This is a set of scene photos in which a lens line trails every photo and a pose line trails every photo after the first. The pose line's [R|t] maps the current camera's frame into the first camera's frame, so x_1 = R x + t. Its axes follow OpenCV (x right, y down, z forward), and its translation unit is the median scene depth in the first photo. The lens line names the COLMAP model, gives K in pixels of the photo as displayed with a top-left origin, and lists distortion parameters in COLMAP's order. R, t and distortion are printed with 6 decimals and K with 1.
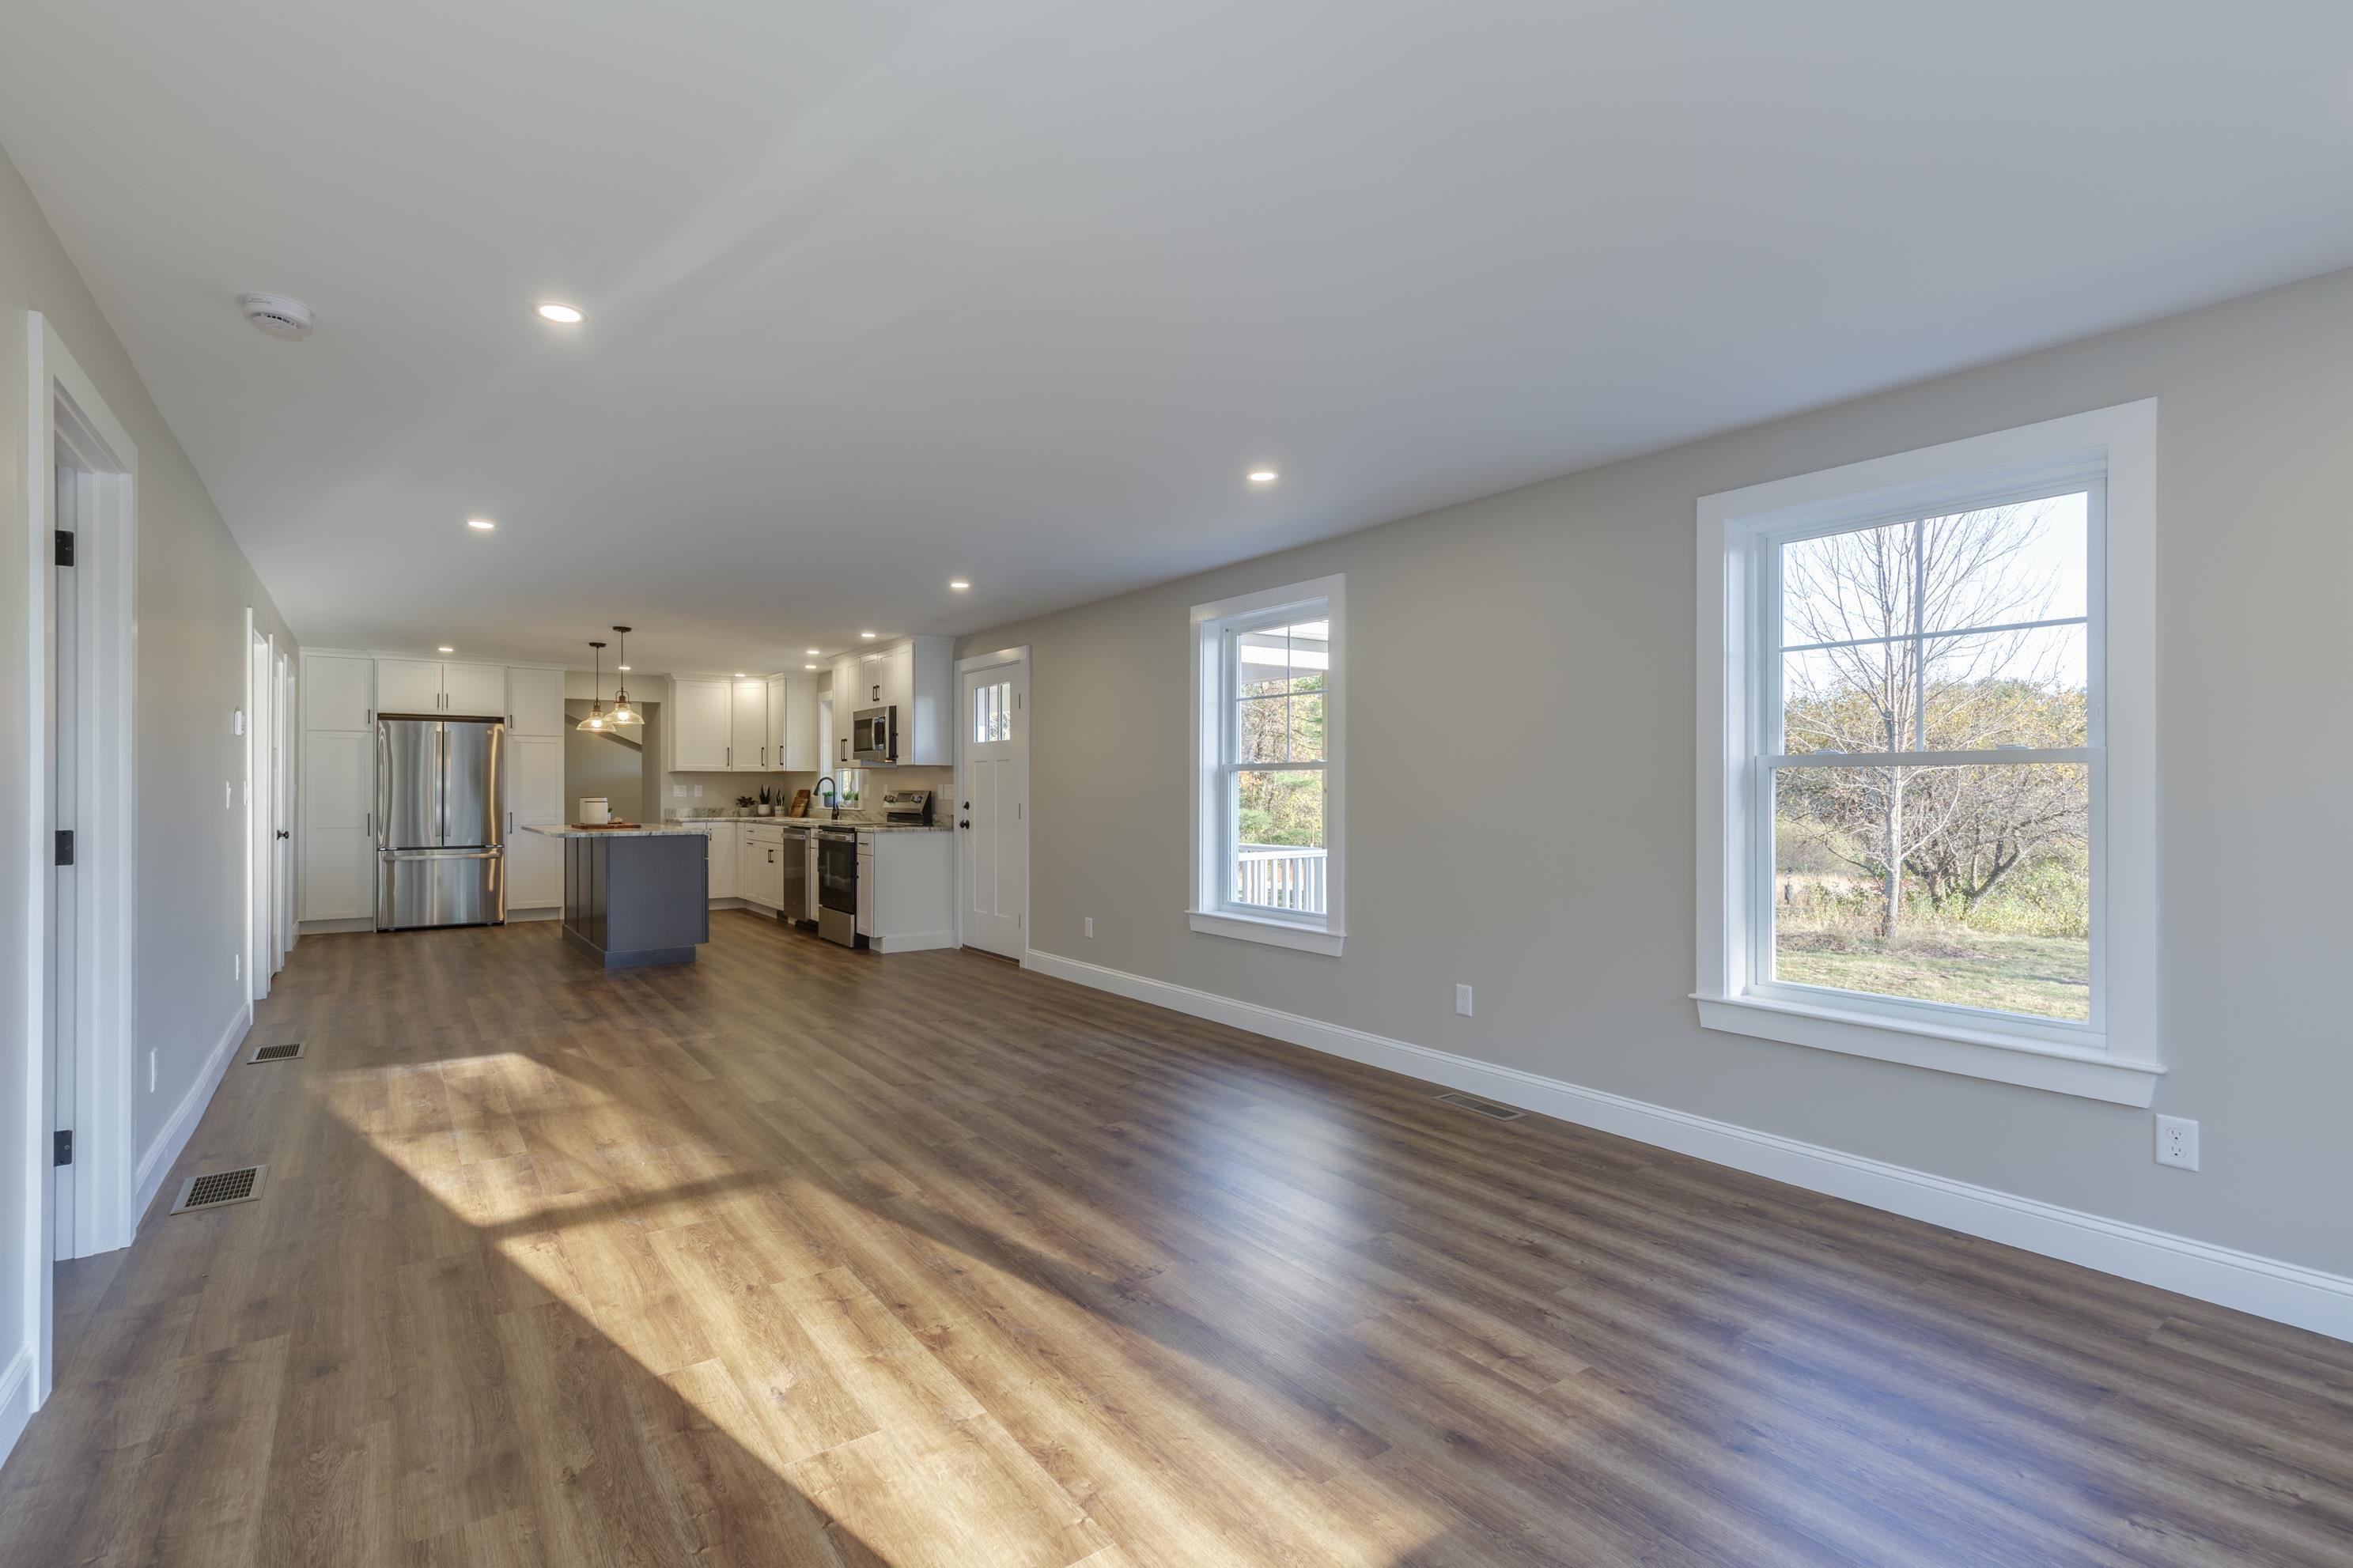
lens RADIAL K [[1092.1, 0, 1164.4], [0, 1092.1, 789.3], [0, 0, 1]] dist [-0.001748, -0.000577]
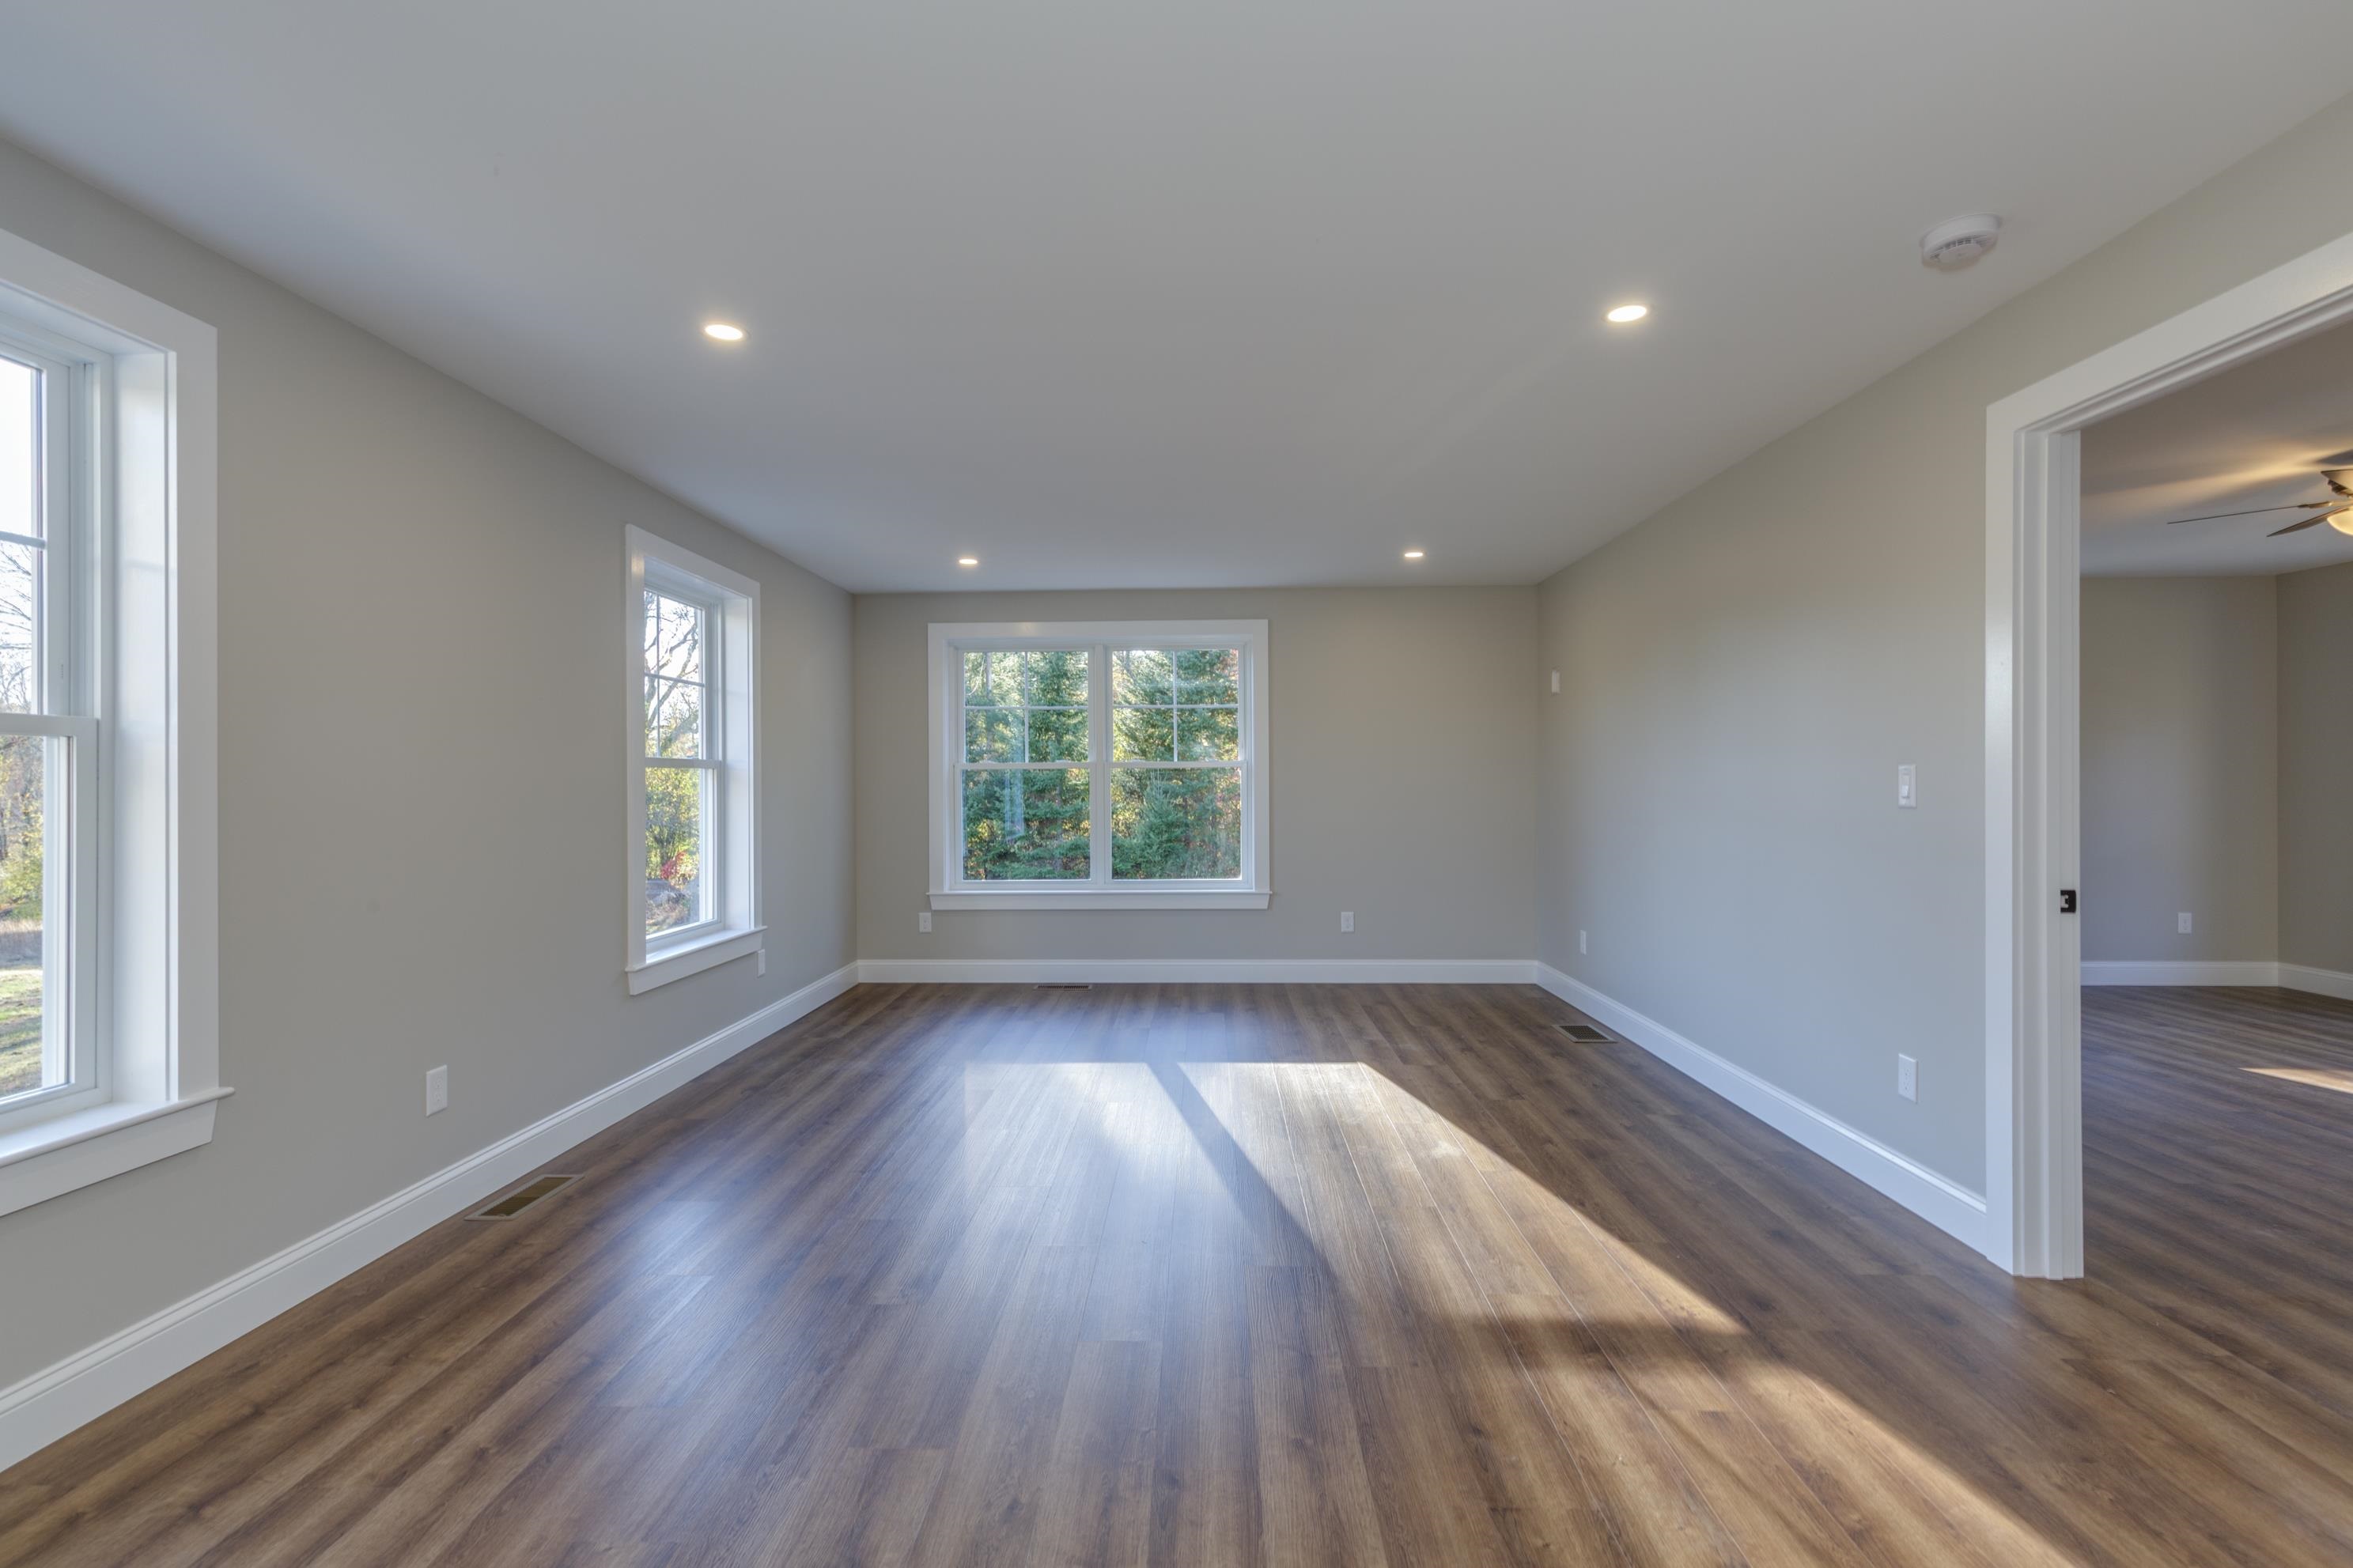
lens RADIAL K [[1071.5, 0, 1161.9], [0, 1071.5, 784.0], [0, 0, 1]] dist [0.011018, -0.001143]
pose [[-0.787579, 0.002026, 0.616210, -0.694378], [0.003734, 0.999992, 0.001484, 0.000652], [-0.616202, 0.003470, -0.787580, 1.724769]]
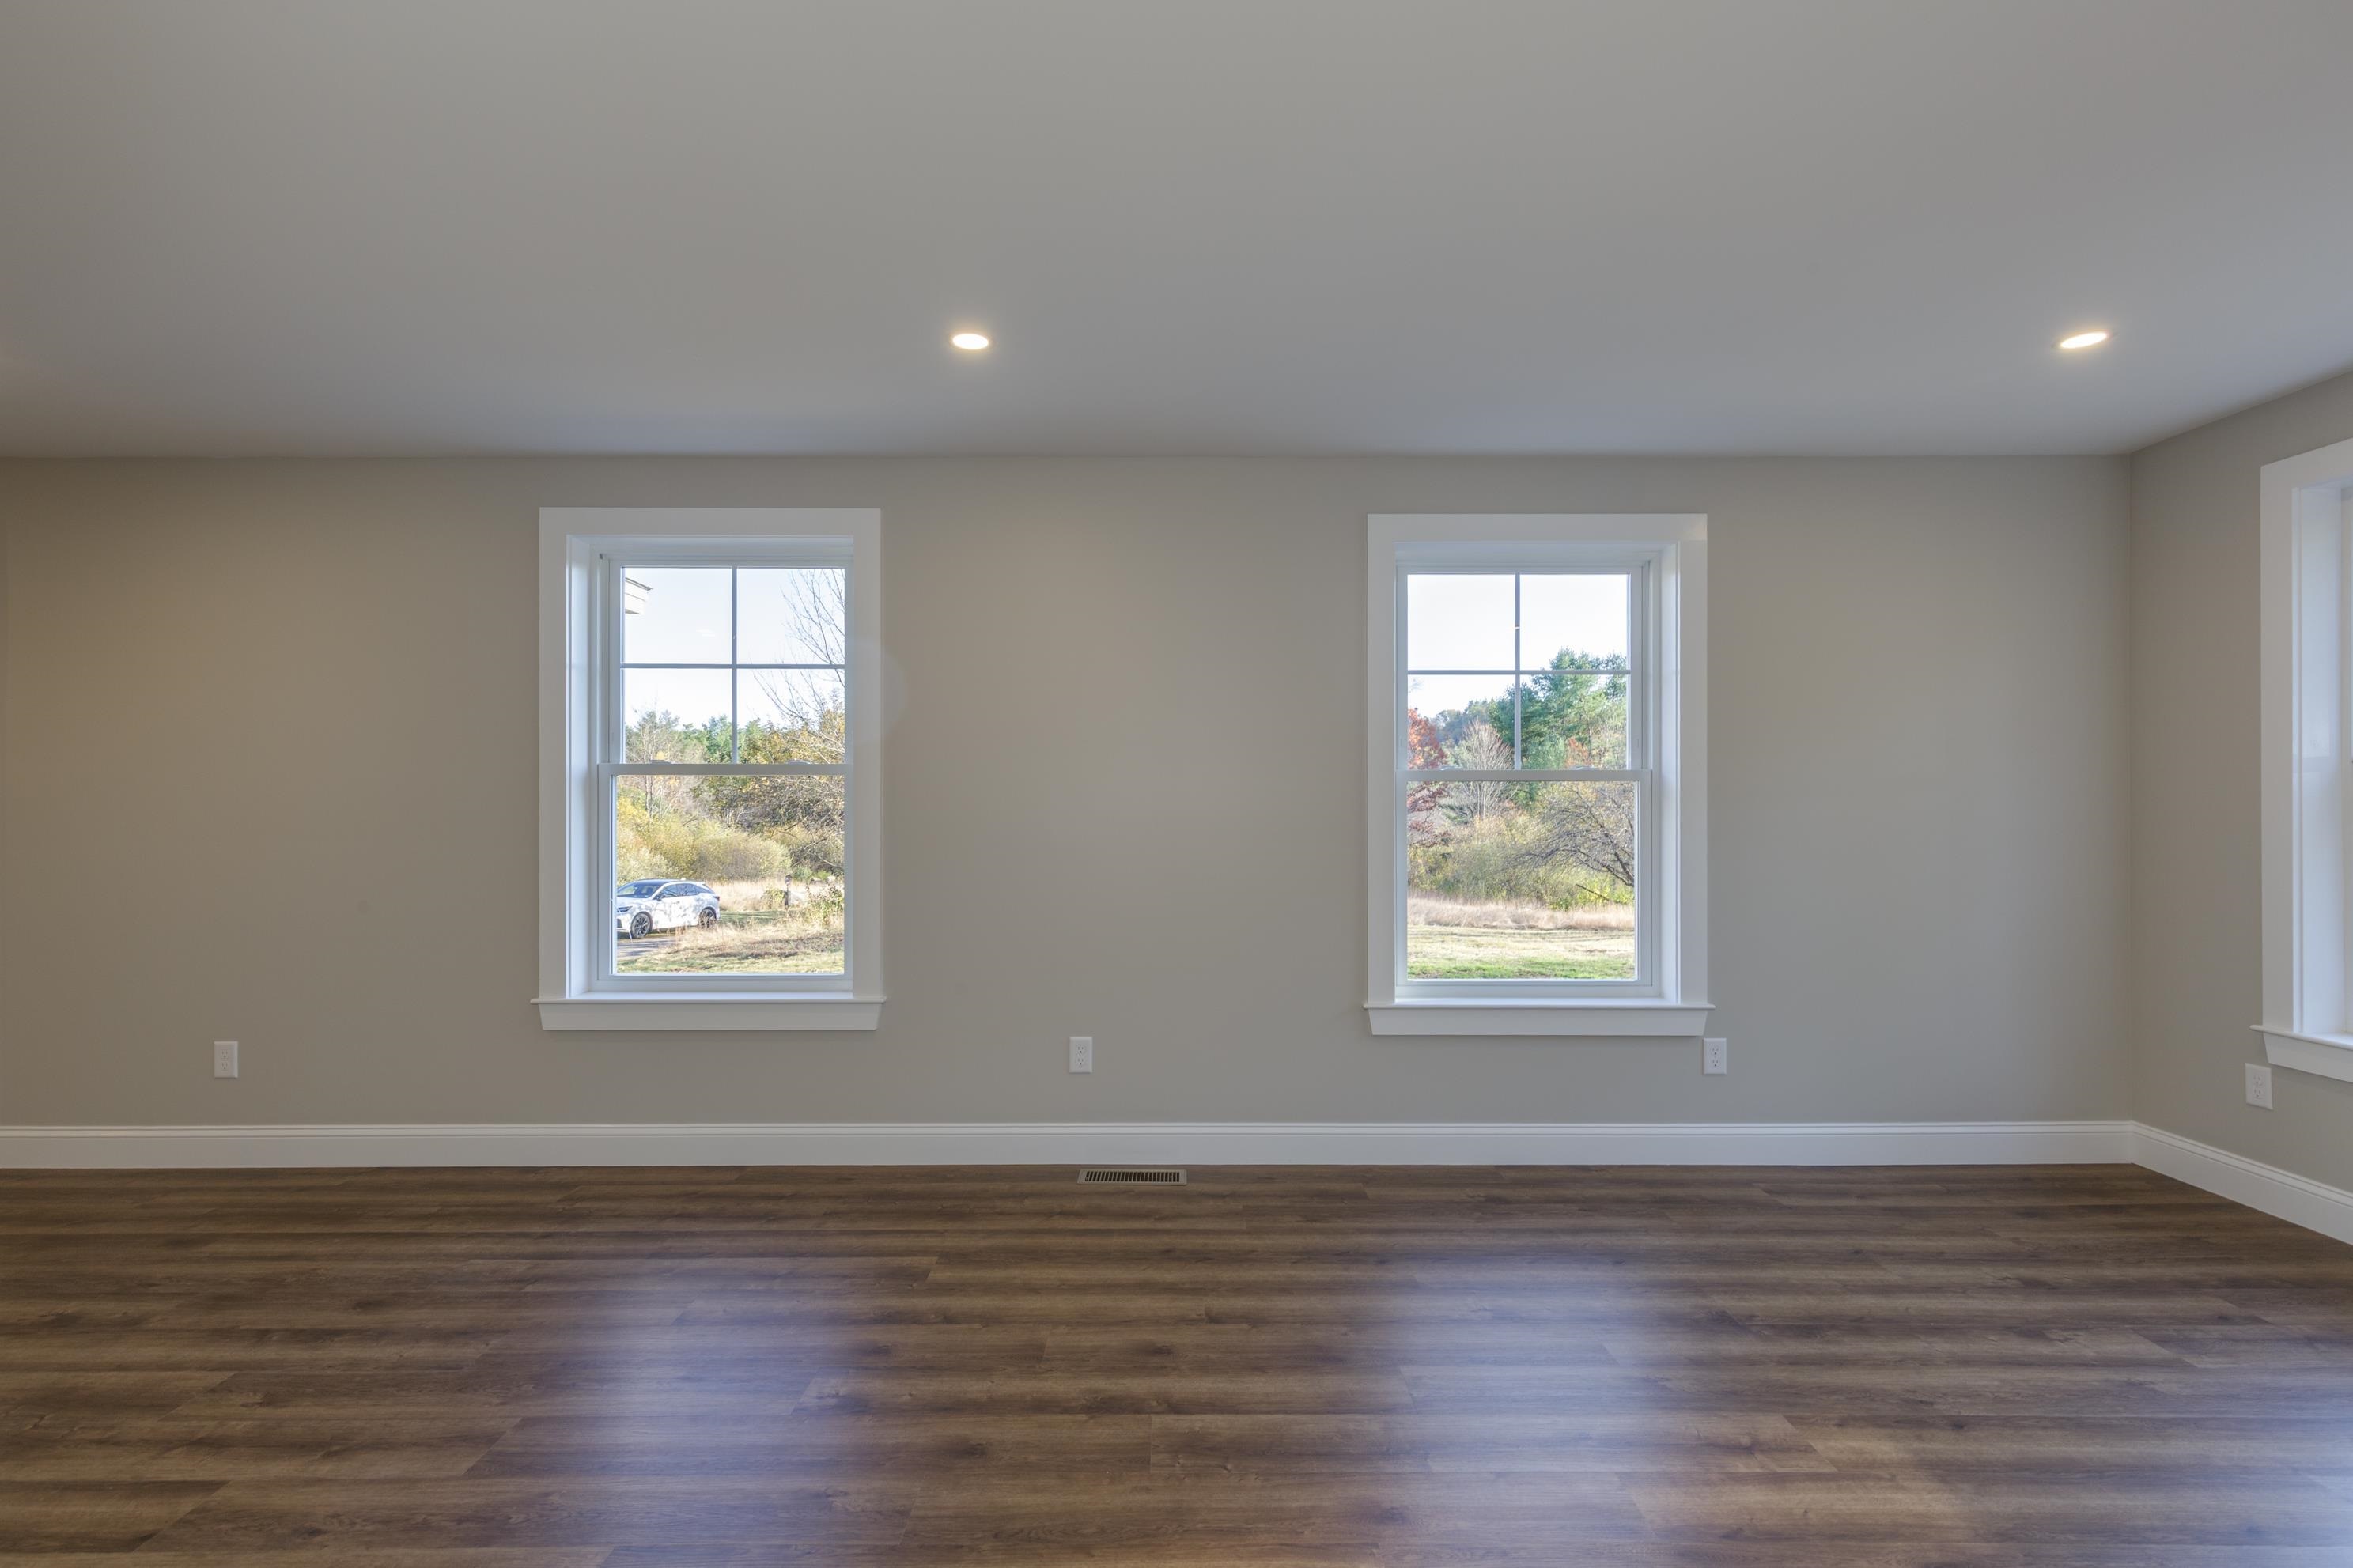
lens RADIAL K [[1073.0, 0, 1174.5], [0, 1073.0, 800.4], [0, 0, 1]] dist [0.003510, 0.000207]
pose [[0.580392, -0.002183, 0.814334, -0.482791], [0.002046, 0.999997, 0.001222, -0.003226], [-0.814334, 0.000956, 0.580395, 0.639511]]
